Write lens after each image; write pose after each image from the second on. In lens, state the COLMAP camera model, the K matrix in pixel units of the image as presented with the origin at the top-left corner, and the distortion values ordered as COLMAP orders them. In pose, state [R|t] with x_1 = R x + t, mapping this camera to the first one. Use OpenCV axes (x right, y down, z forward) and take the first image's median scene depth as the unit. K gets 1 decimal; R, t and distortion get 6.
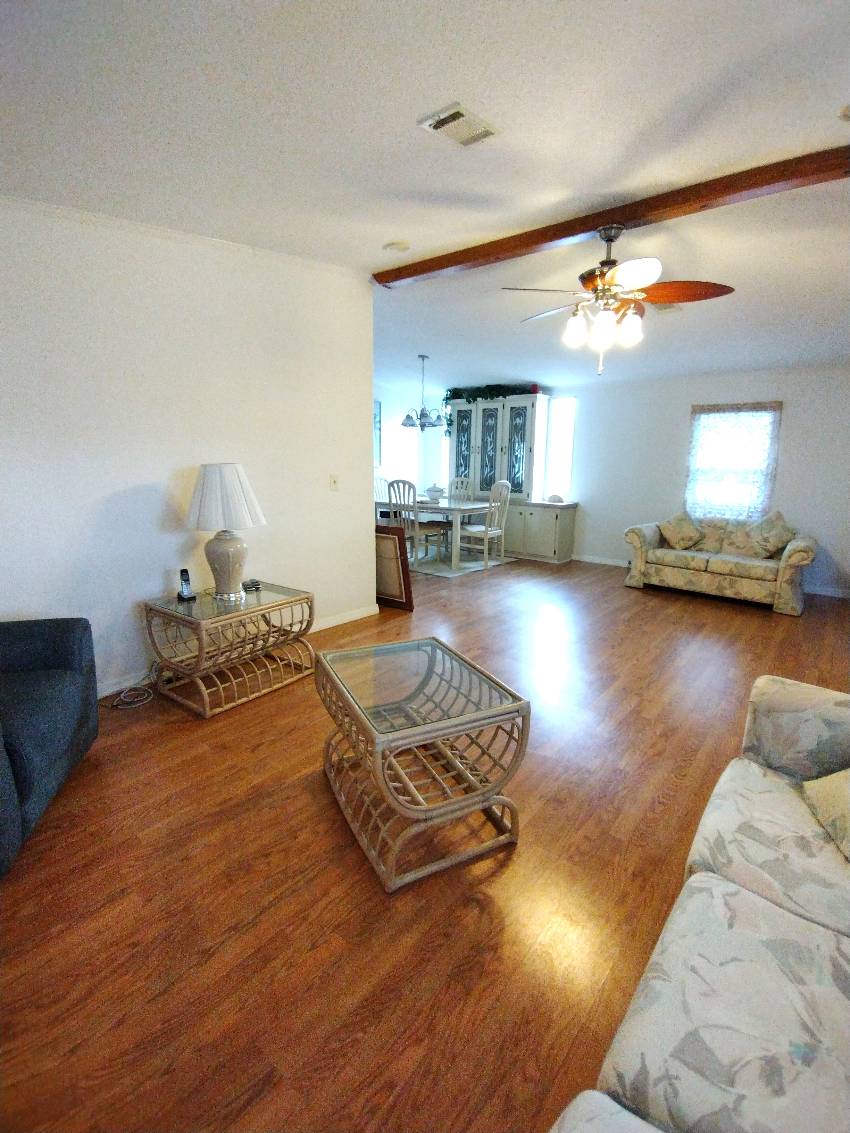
lens RADIAL K [[518.0, 0, 443.4], [0, 518.0, 544.6], [0, 0, 1]] dist [0.004826, -0.003586]
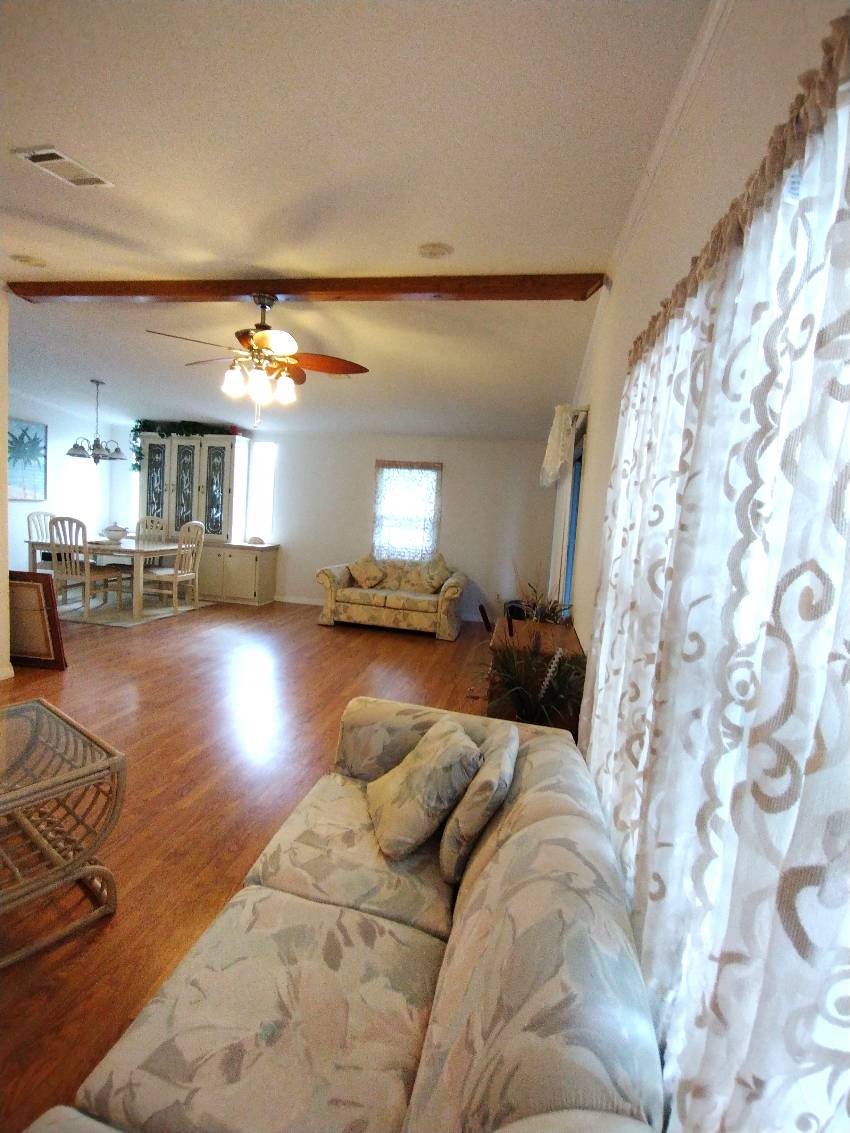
lens RADIAL K [[518.0, 0, 426.7], [0, 518.0, 543.2], [0, 0, 1]] dist [0.004826, -0.003586]
pose [[0.892514, 0.008486, 0.450941, 0.073888], [0.027457, 0.996946, -0.073103, -0.001330], [-0.450184, 0.077627, 0.889555, -0.046060]]
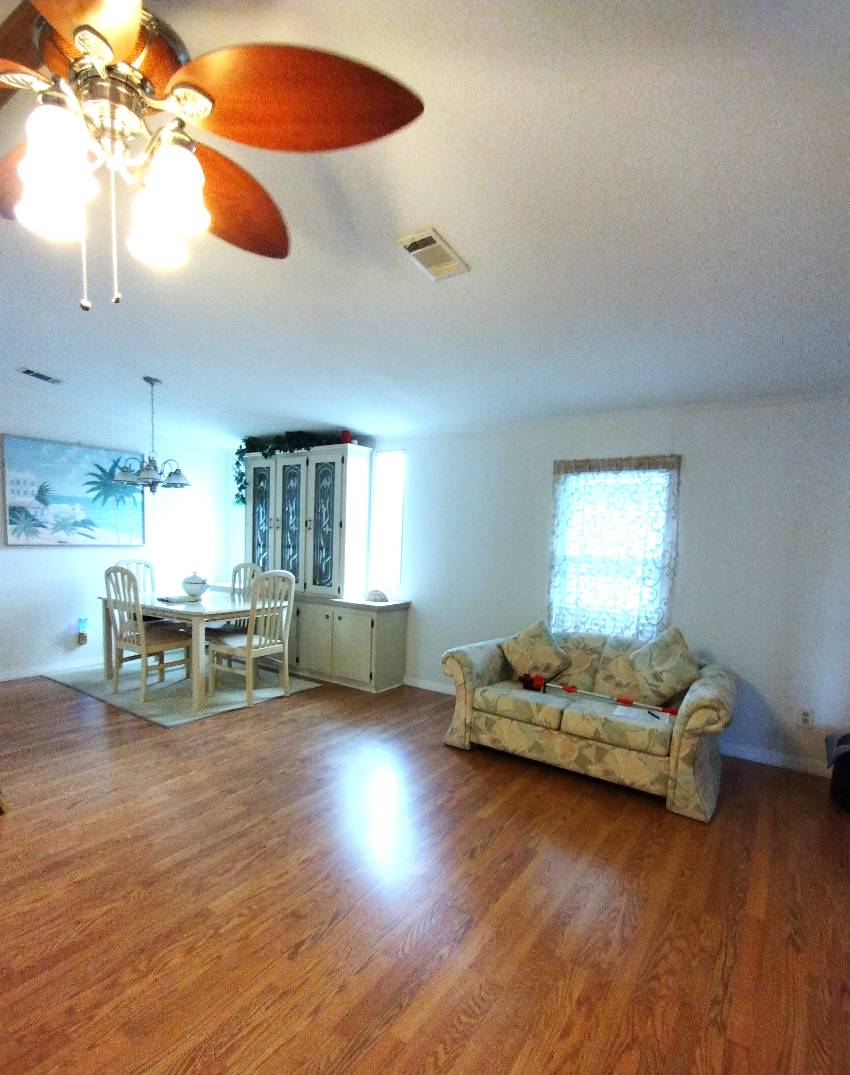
lens RADIAL K [[549.9, 0, 409.0], [0, 549.9, 587.9], [0, 0, 1]] dist [-0.004203, 0.005913]
pose [[0.998598, 0.010162, 0.051944, 0.276989], [-0.006469, 0.997472, -0.070764, -0.059754], [-0.052532, 0.070329, 0.996140, 0.343137]]
